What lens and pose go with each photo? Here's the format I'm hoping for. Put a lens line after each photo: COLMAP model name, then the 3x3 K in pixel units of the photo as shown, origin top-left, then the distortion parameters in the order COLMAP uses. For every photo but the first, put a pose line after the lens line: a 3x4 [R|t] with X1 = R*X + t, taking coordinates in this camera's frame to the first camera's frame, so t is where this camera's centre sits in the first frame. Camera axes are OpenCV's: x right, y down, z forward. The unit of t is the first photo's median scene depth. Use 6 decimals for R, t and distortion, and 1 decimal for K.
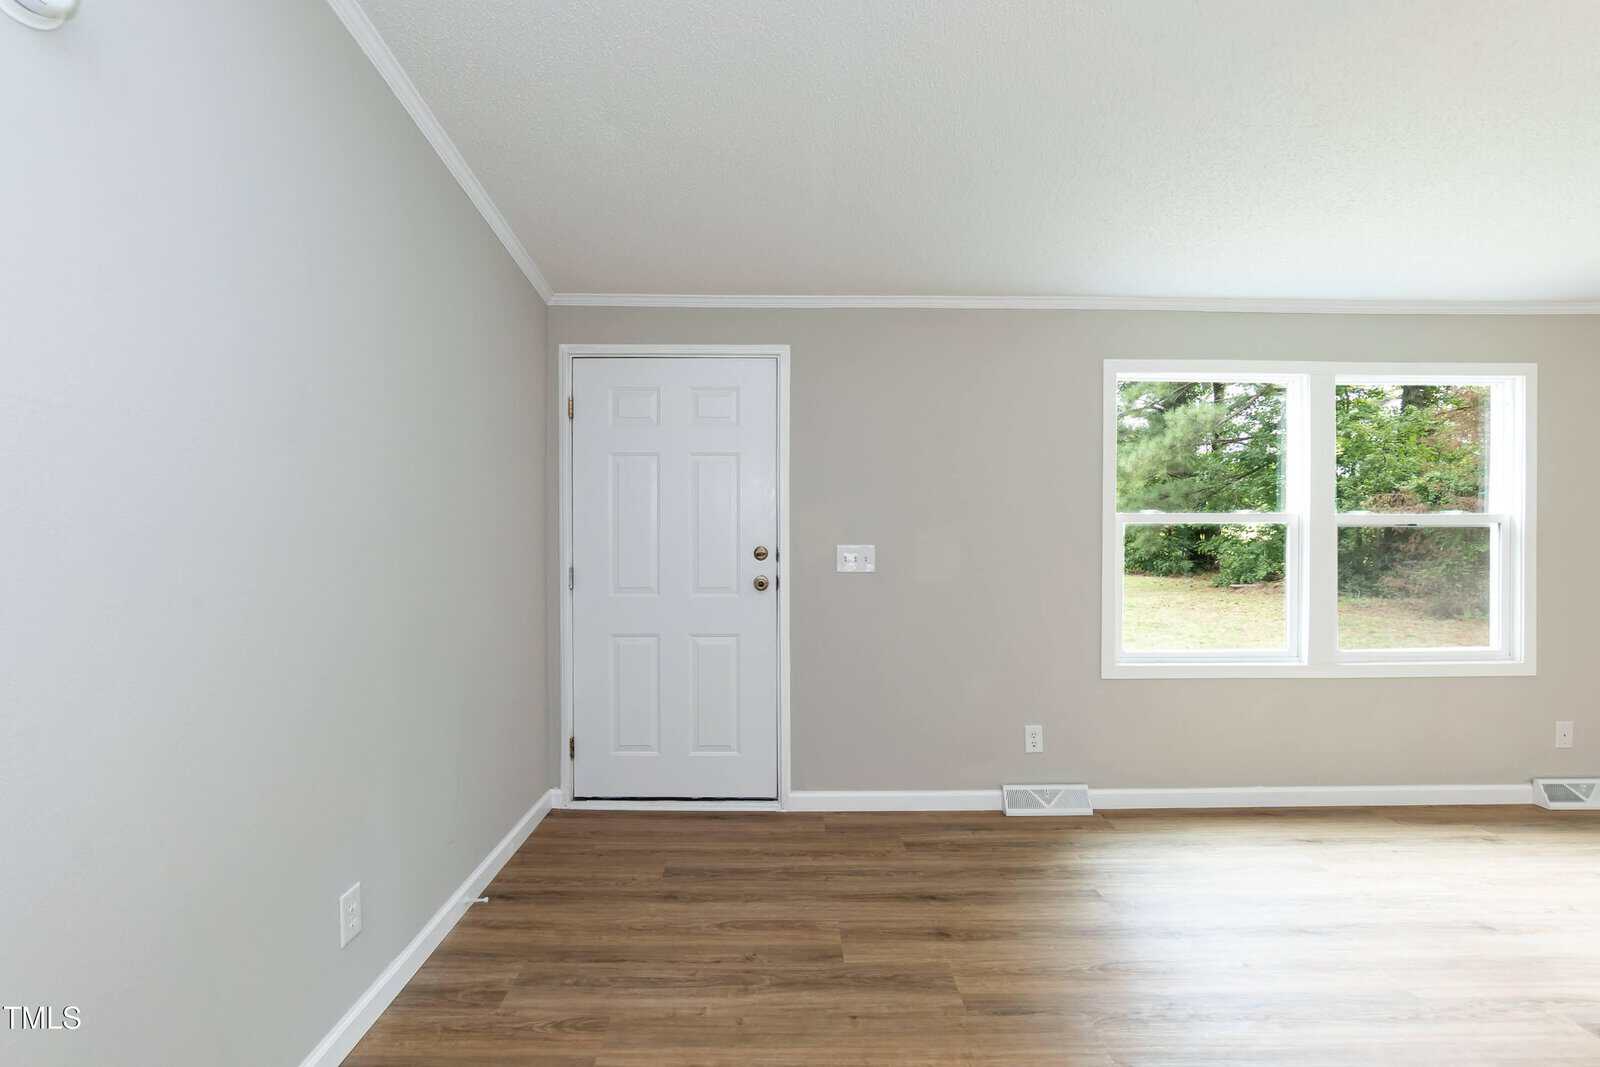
lens RADIAL K [[702.0, 0, 789.7], [0, 702.0, 532.1], [0, 0, 1]] dist [-0.032226, 0.009111]
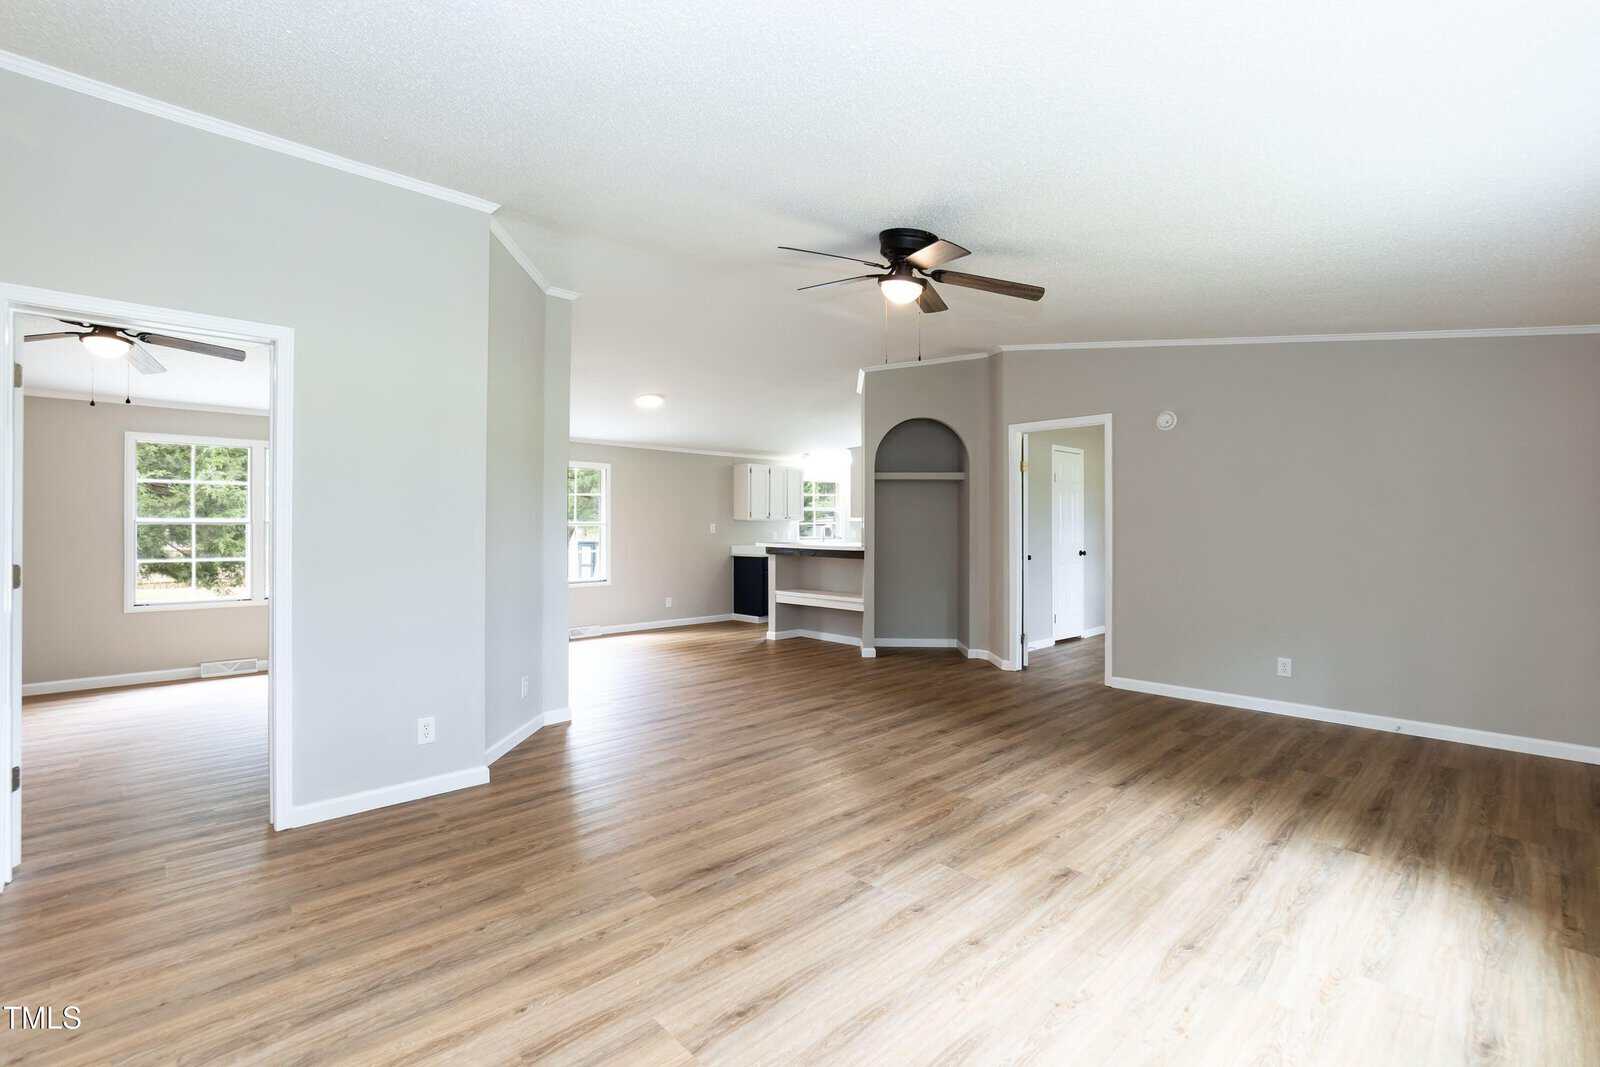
lens RADIAL K [[702.0, 0, 774.9], [0, 702.0, 525.2], [0, 0, 1]] dist [-0.032226, 0.009111]
pose [[-0.752343, -0.000432, -0.658771, 1.454175], [-0.001287, 0.999999, 0.000814, -0.005607], [0.658770, 0.001460, -0.752343, 0.933444]]
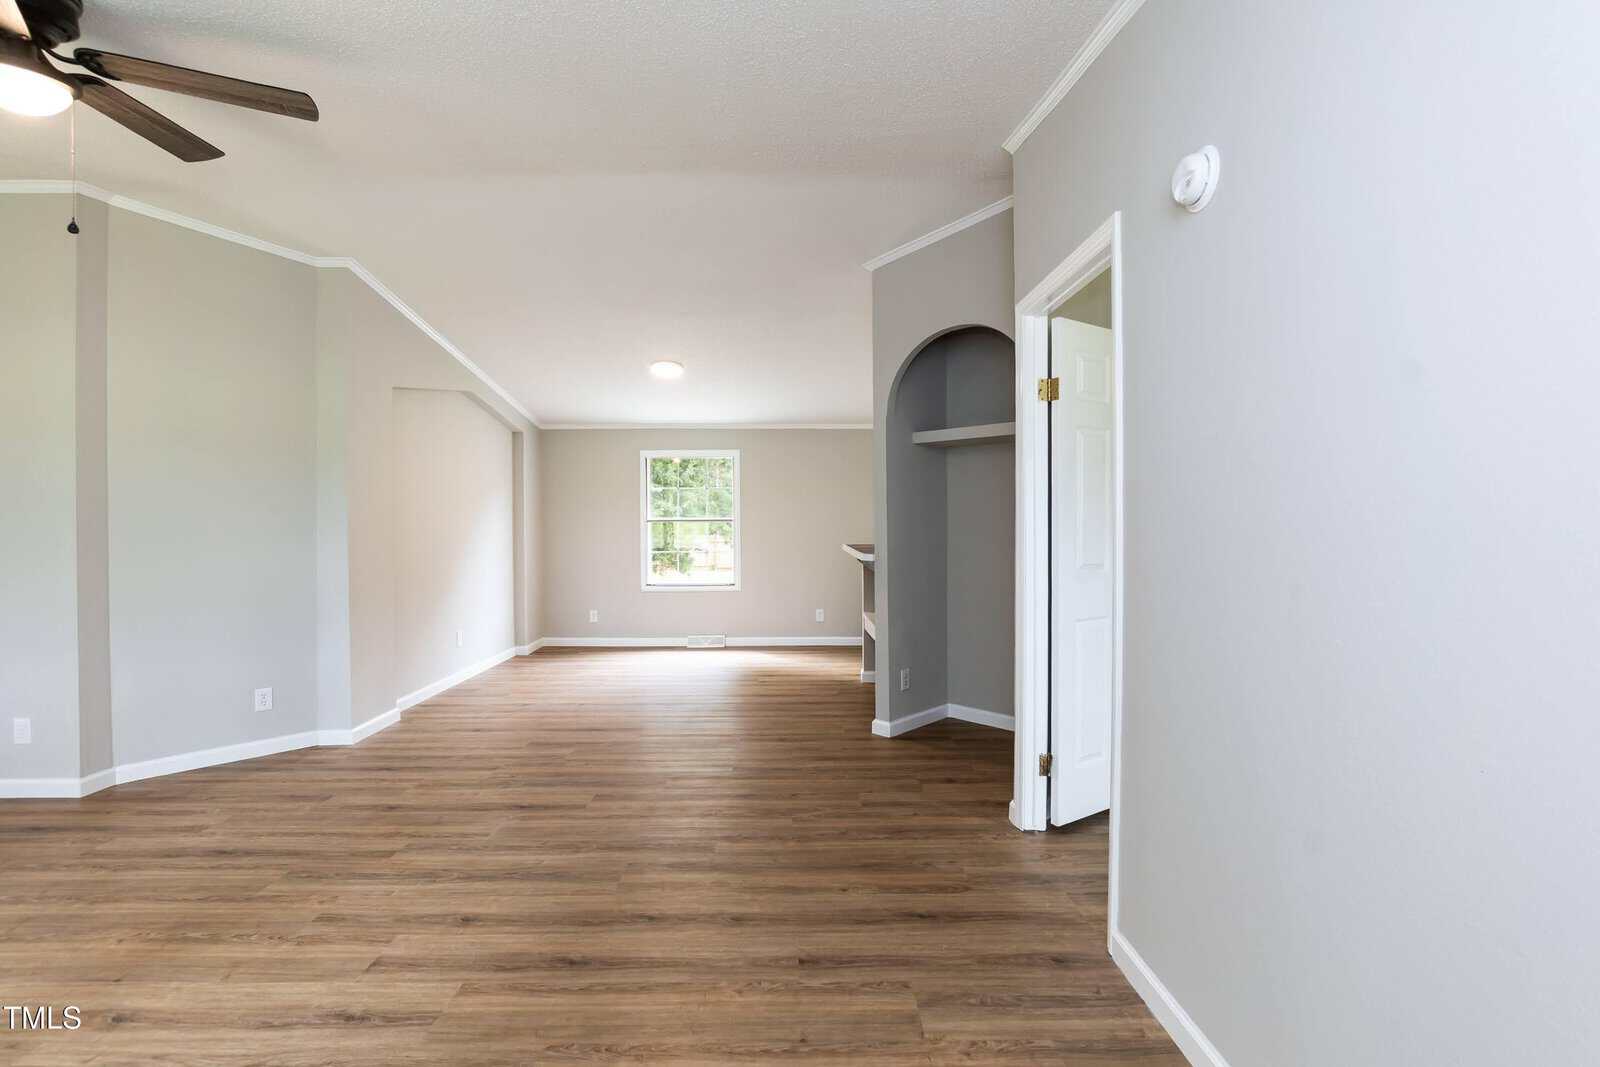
lens RADIAL K [[702.0, 0, 792.3], [0, 702.0, 510.0], [0, 0, 1]] dist [-0.032226, 0.009111]
pose [[-0.999981, 0.005491, 0.002646, -0.046256], [0.005453, 0.999884, -0.014232, -0.004453], [-0.002724, -0.014217, -0.999895, 0.823654]]
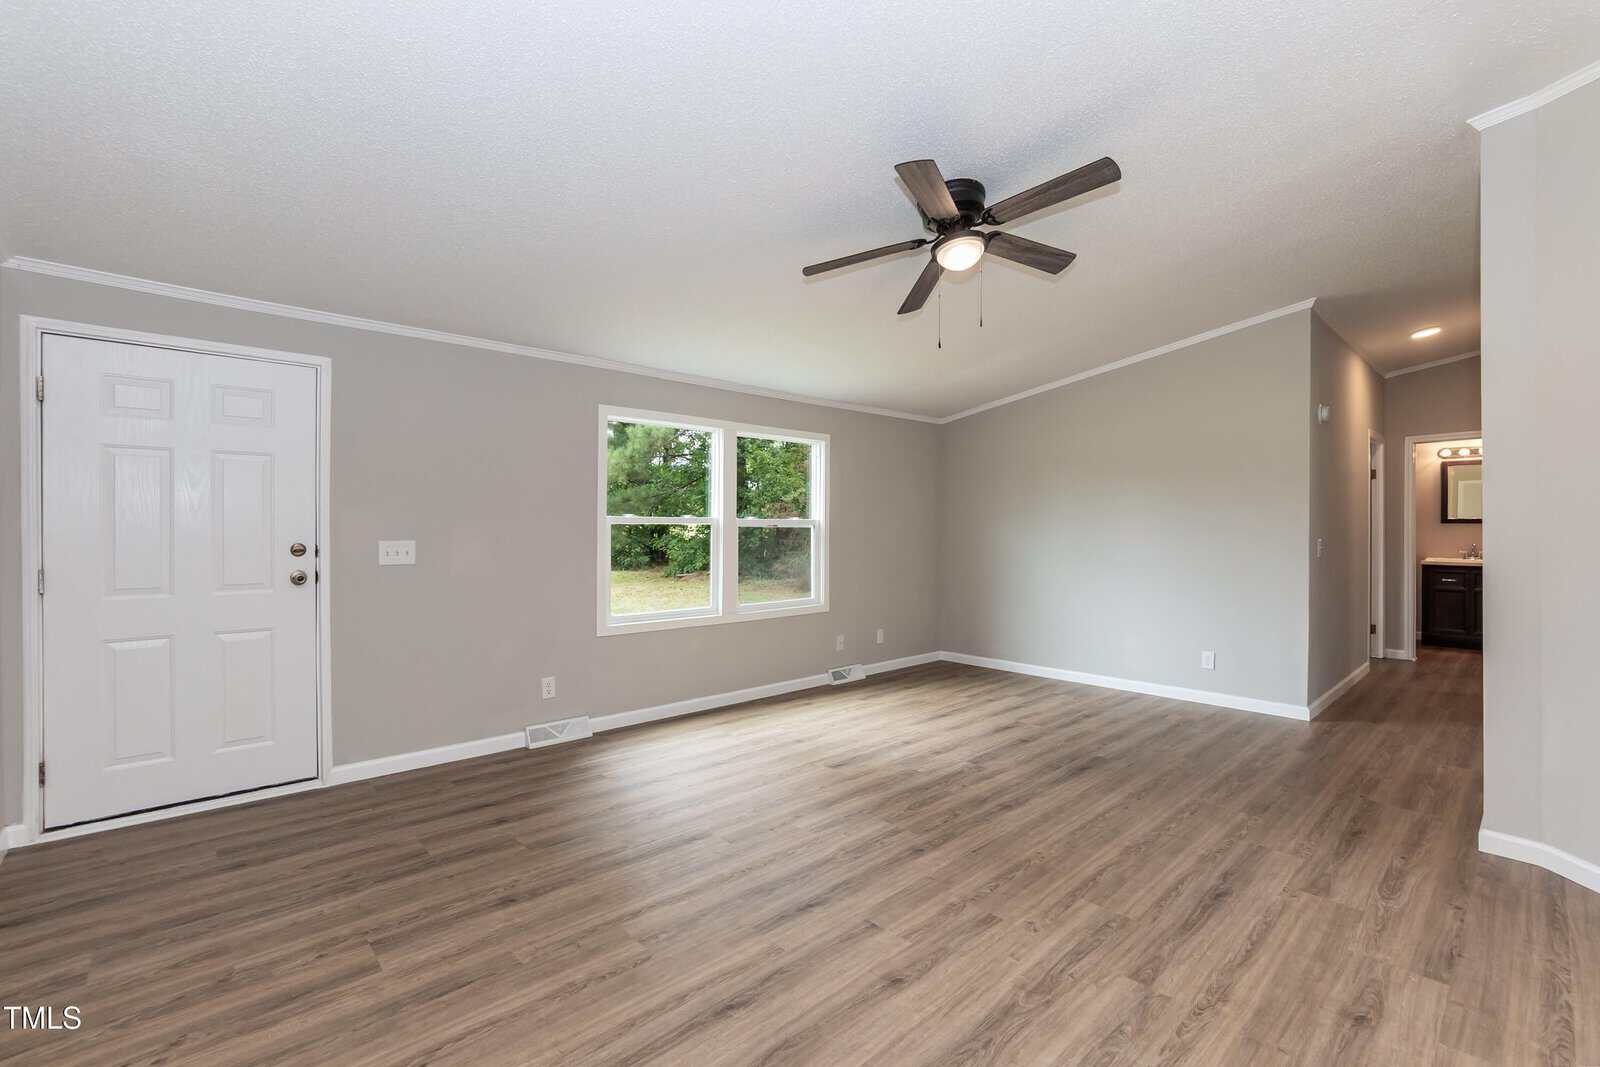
lens RADIAL K [[702.0, 0, 803.1], [0, 702.0, 532.0], [0, 0, 1]] dist [-0.032226, 0.009111]
pose [[0.735242, -0.000711, 0.677805, -0.189661], [0.000321, 1.000000, 0.000701, 0.002808], [-0.677805, -0.000298, 0.735242, -0.291563]]
